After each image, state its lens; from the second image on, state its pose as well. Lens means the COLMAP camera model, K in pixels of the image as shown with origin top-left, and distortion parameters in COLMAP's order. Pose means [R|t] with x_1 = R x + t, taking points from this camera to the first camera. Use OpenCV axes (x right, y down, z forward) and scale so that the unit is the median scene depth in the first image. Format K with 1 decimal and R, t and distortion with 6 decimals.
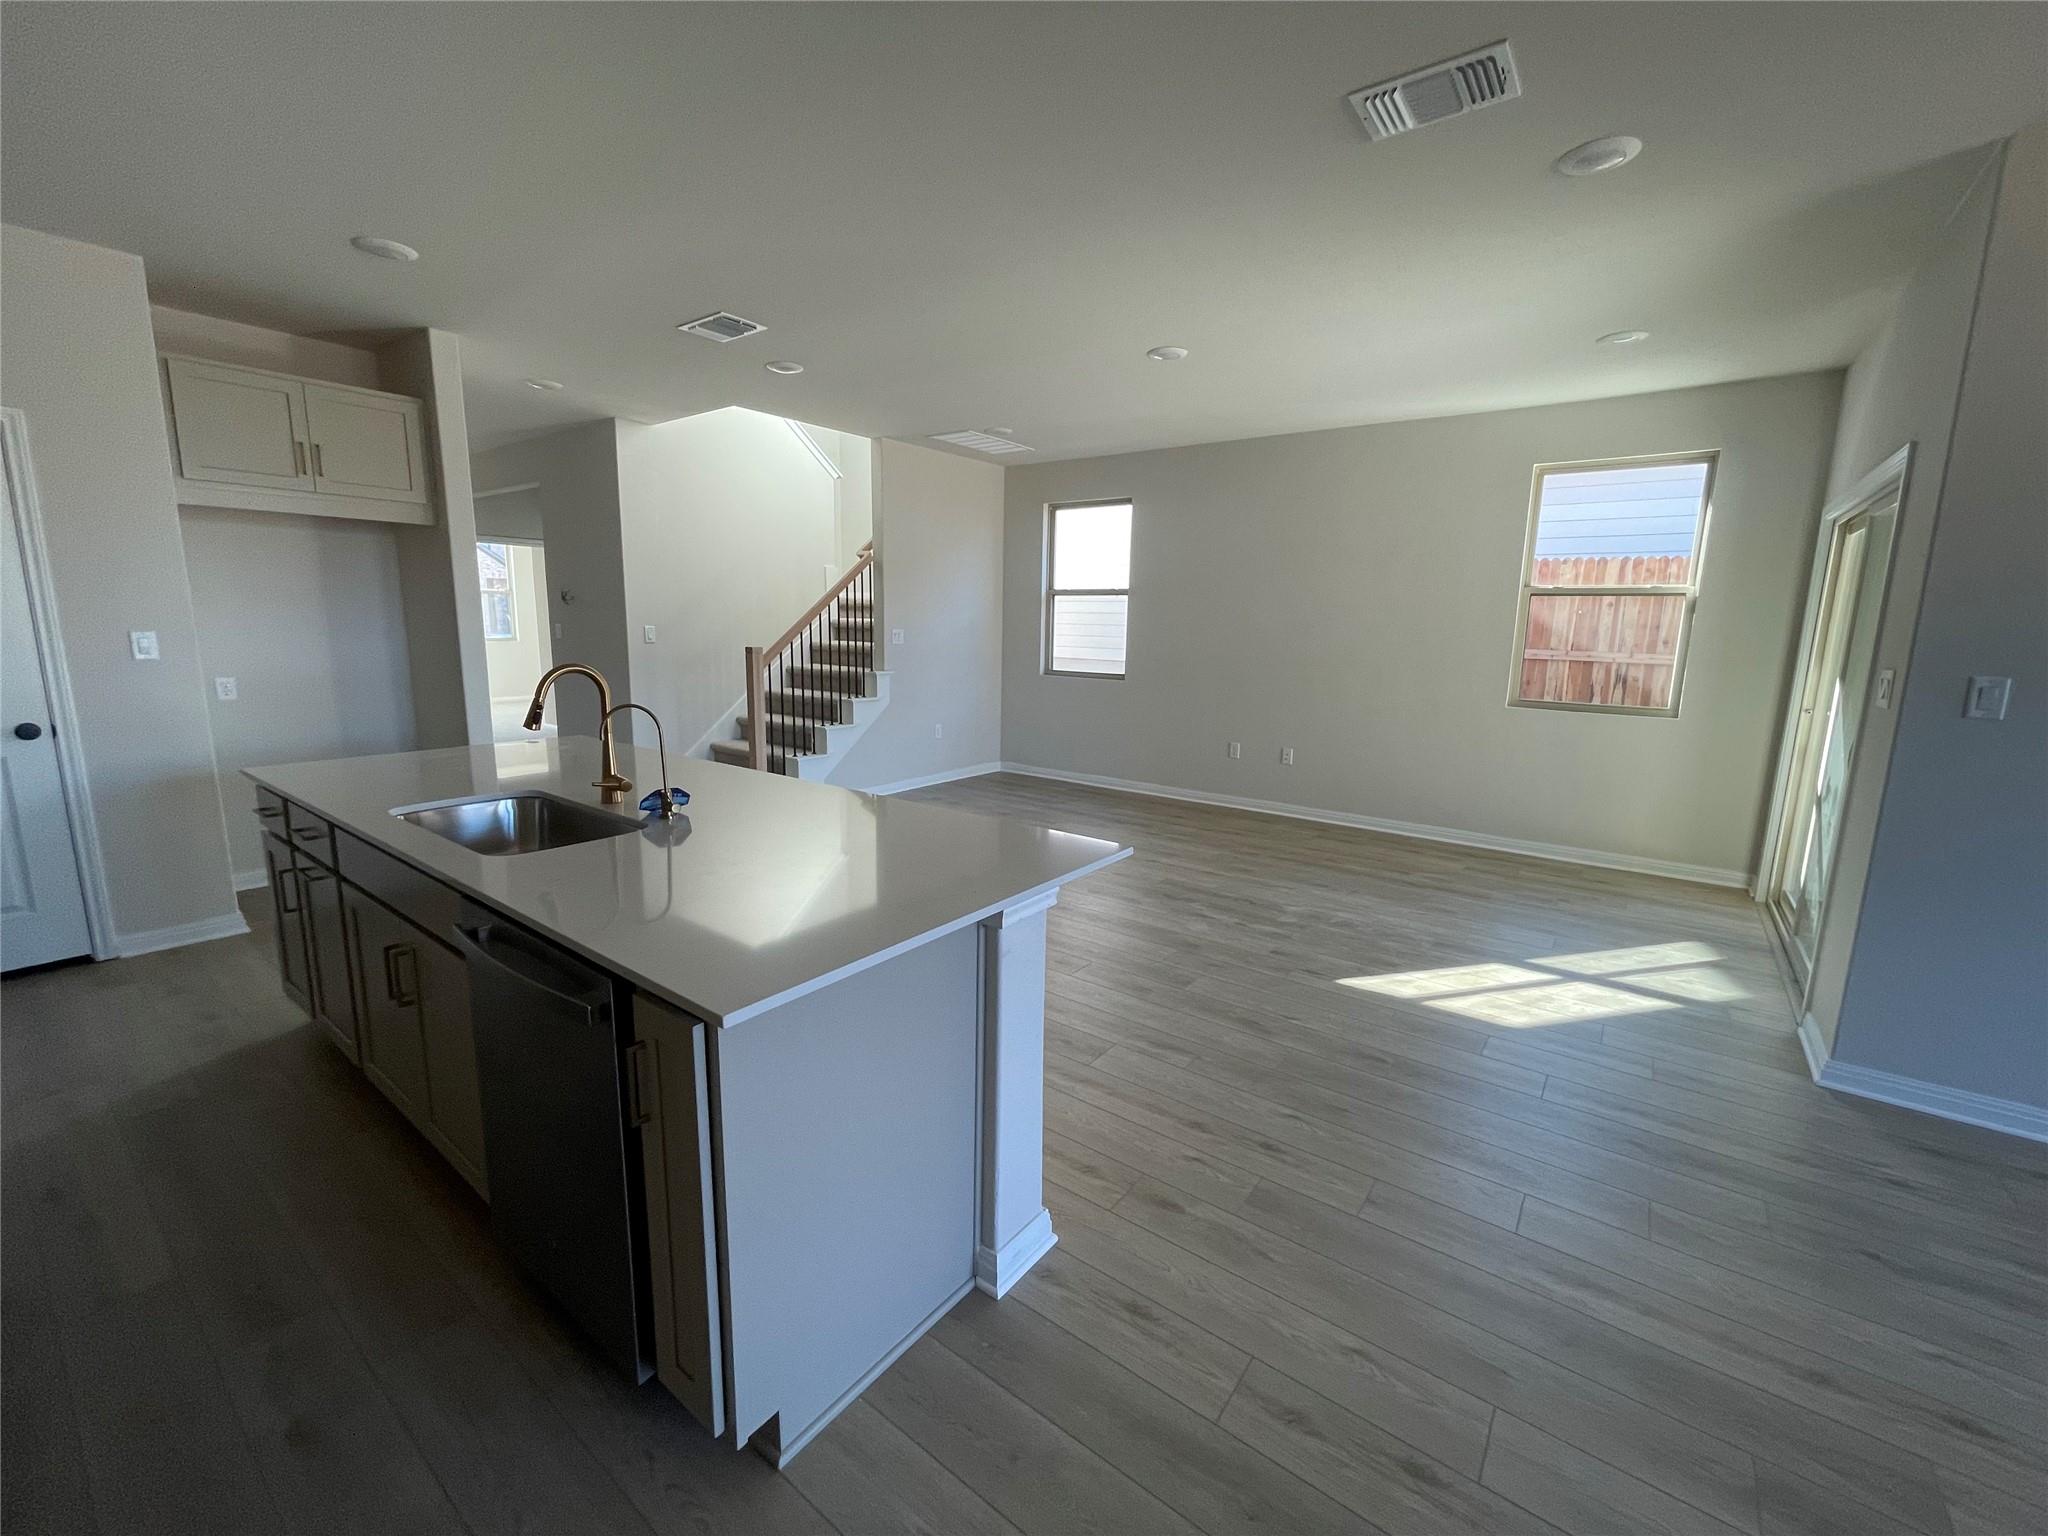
lens RADIAL K [[833.5, 0, 1018.5], [0, 833.5, 762.5], [0, 0, 1]] dist [-0.001951, -0.000003]
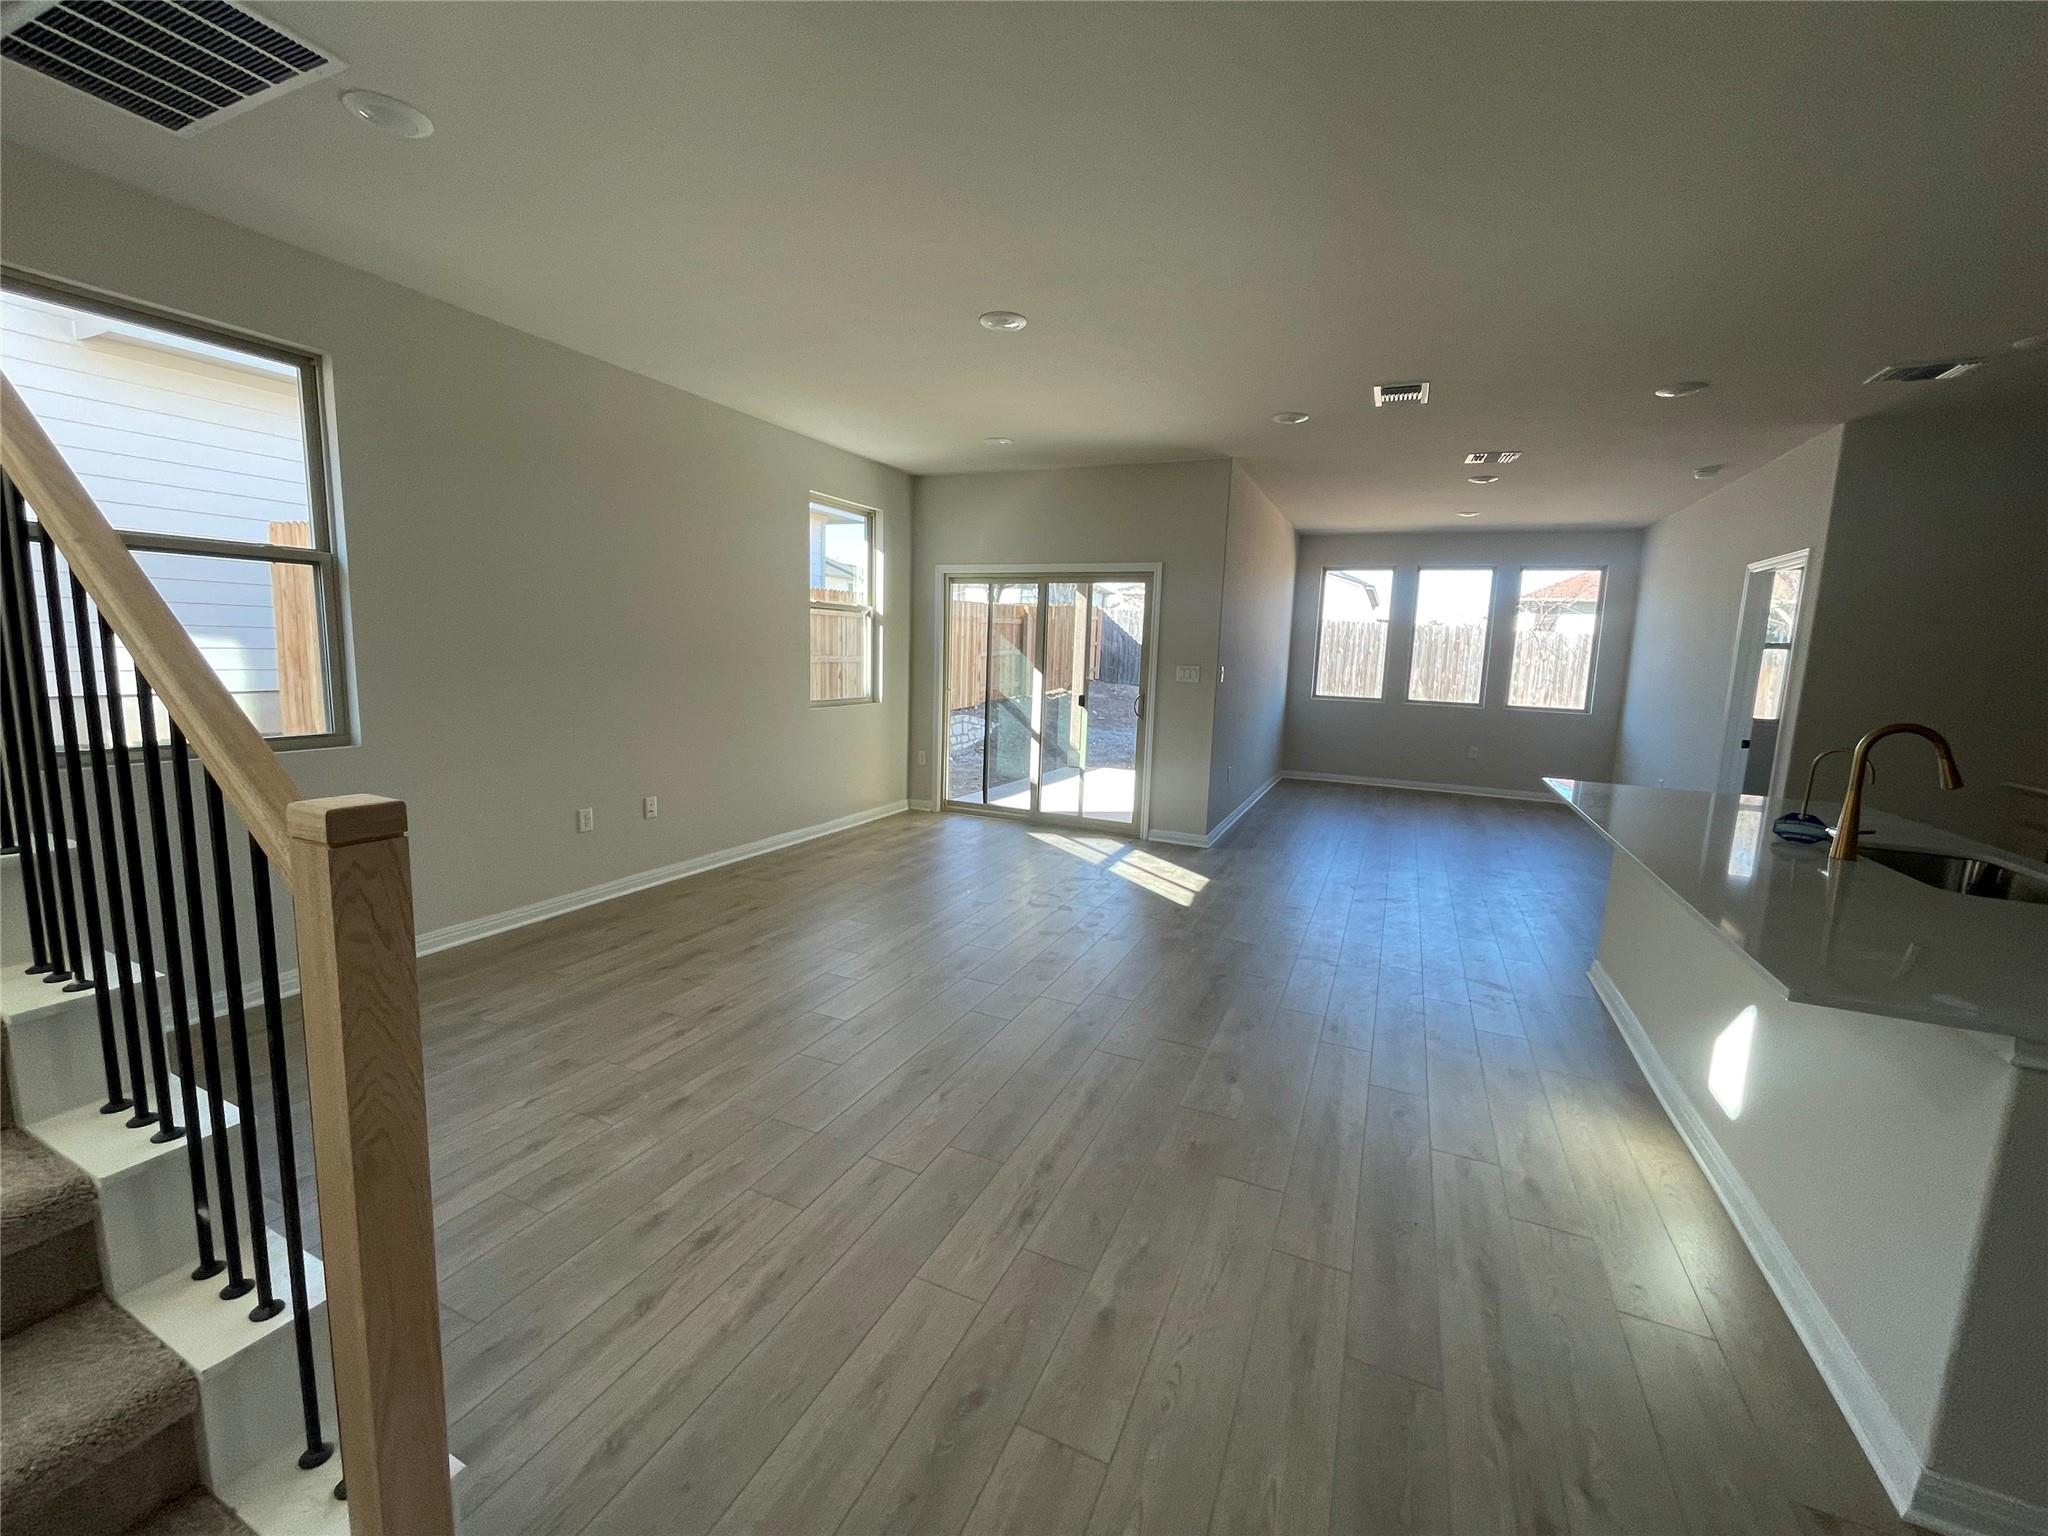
lens RADIAL K [[833.5, 0, 1018.5], [0, 833.5, 762.5], [0, 0, 1]] dist [-0.001951, -0.000003]
pose [[-0.213763, -0.160509, 0.963609, -0.738795], [0.129558, 0.973038, 0.190820, -0.232921], [-0.968256, 0.165633, -0.187204, 1.289777]]
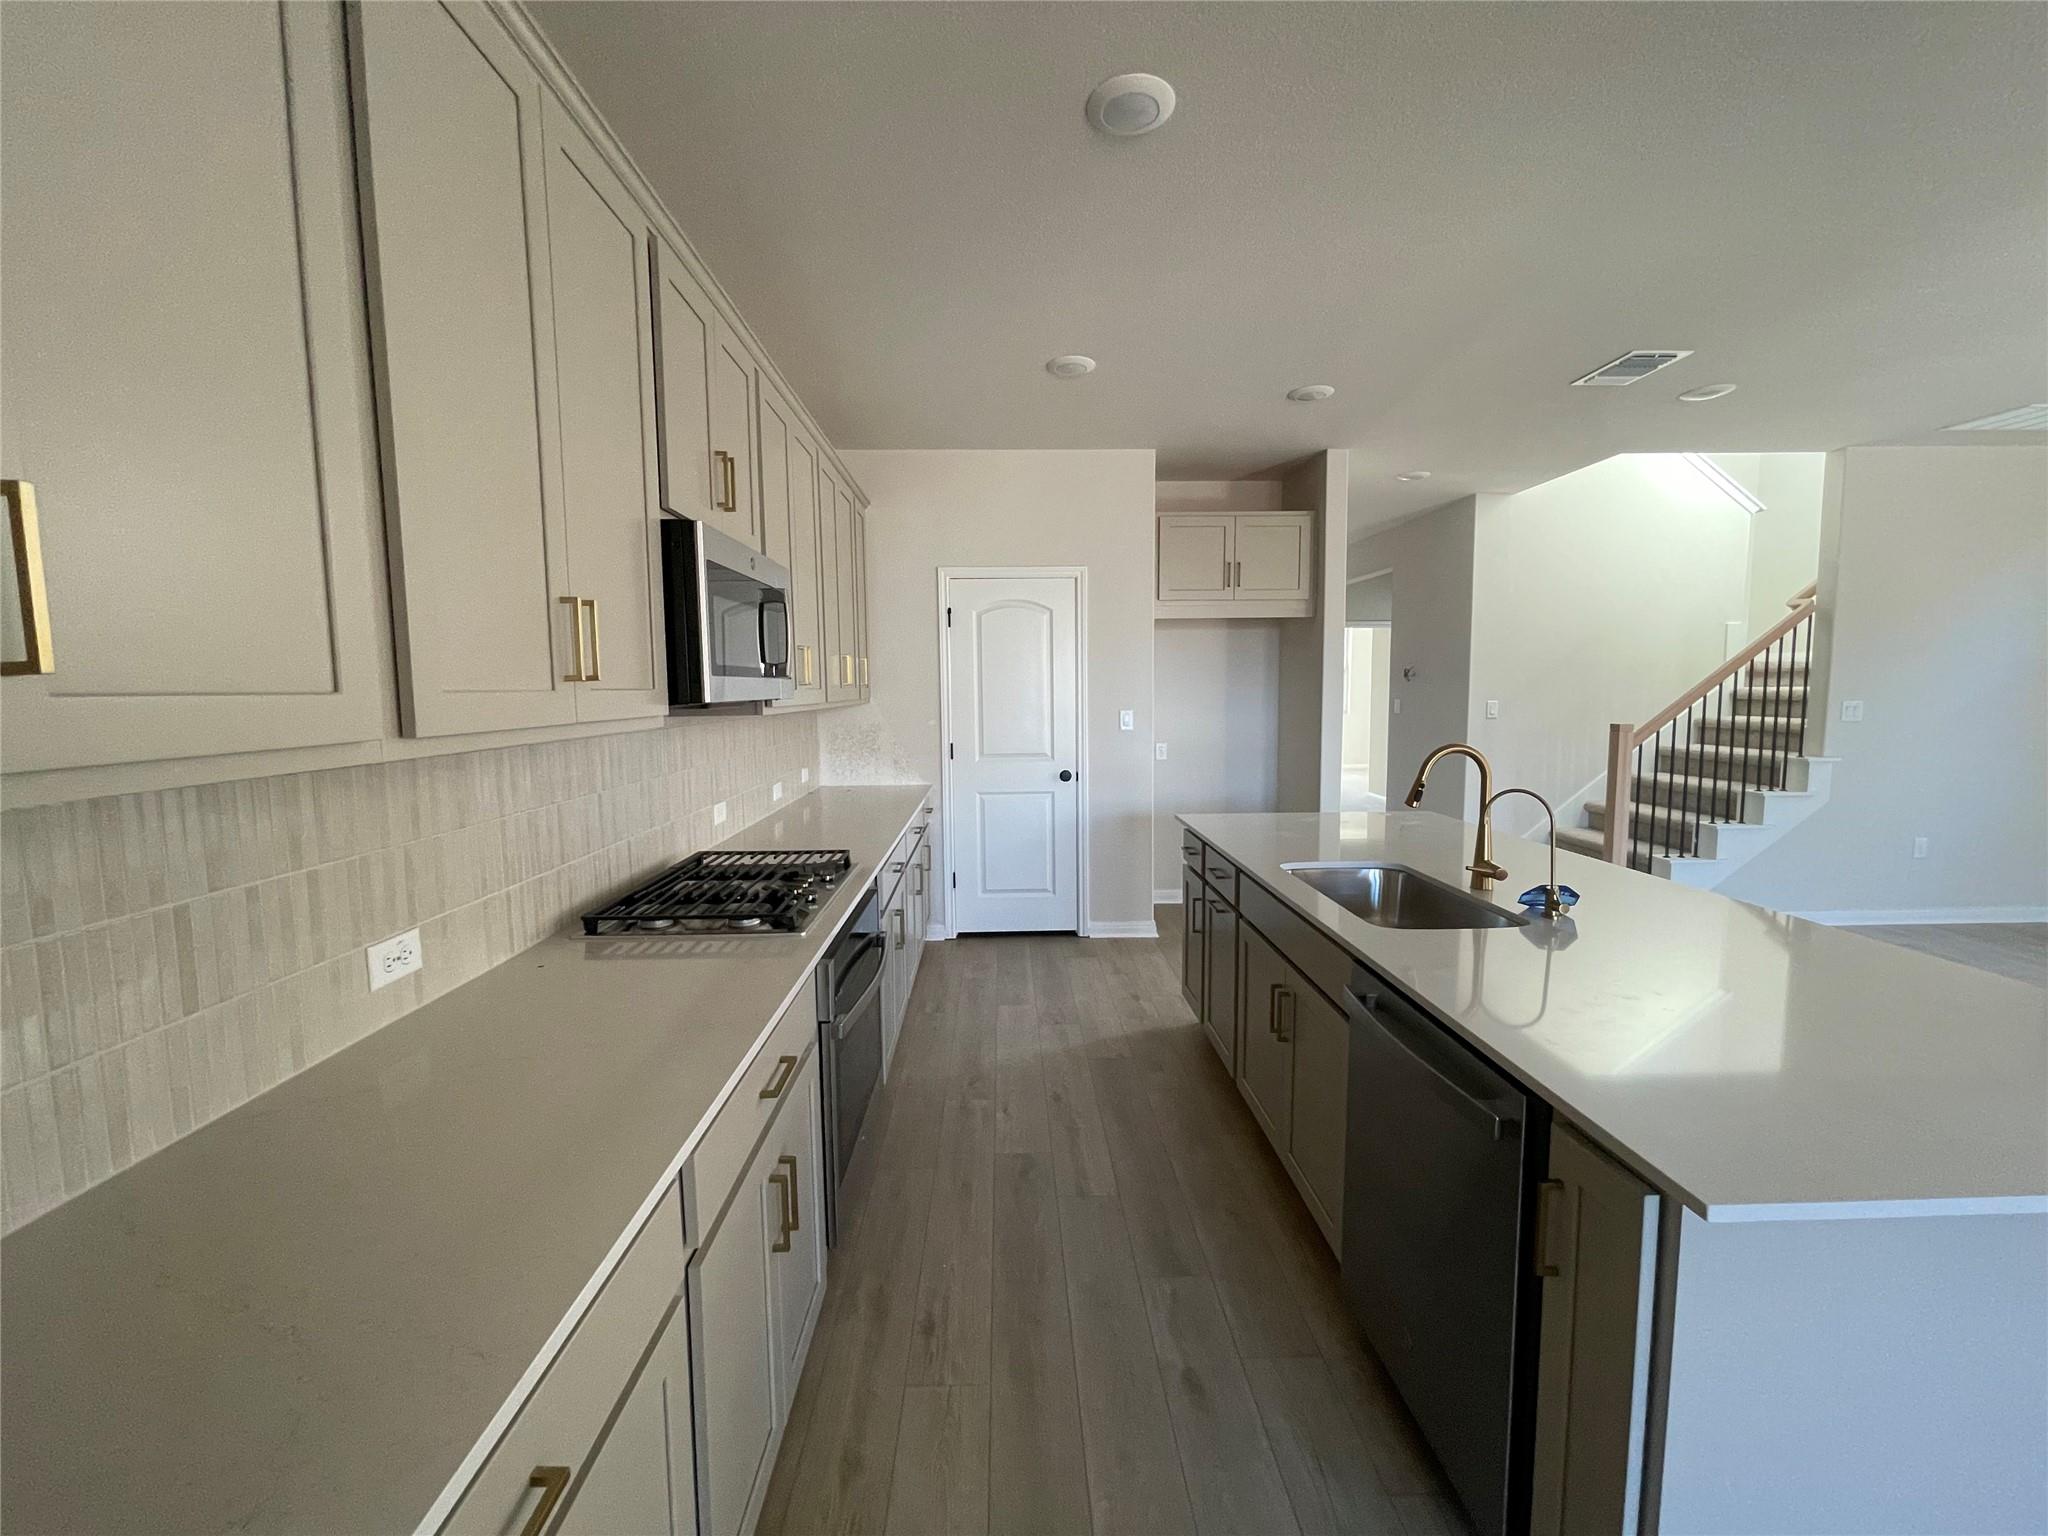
lens RADIAL K [[833.5, 0, 1018.5], [0, 833.5, 762.5], [0, 0, 1]] dist [-0.001951, -0.000003]
pose [[0.619946, 0.045831, -0.783305, -0.044835], [-0.113027, 0.993097, -0.031349, -0.003420], [0.776461, 0.107969, 0.620847, -0.010533]]
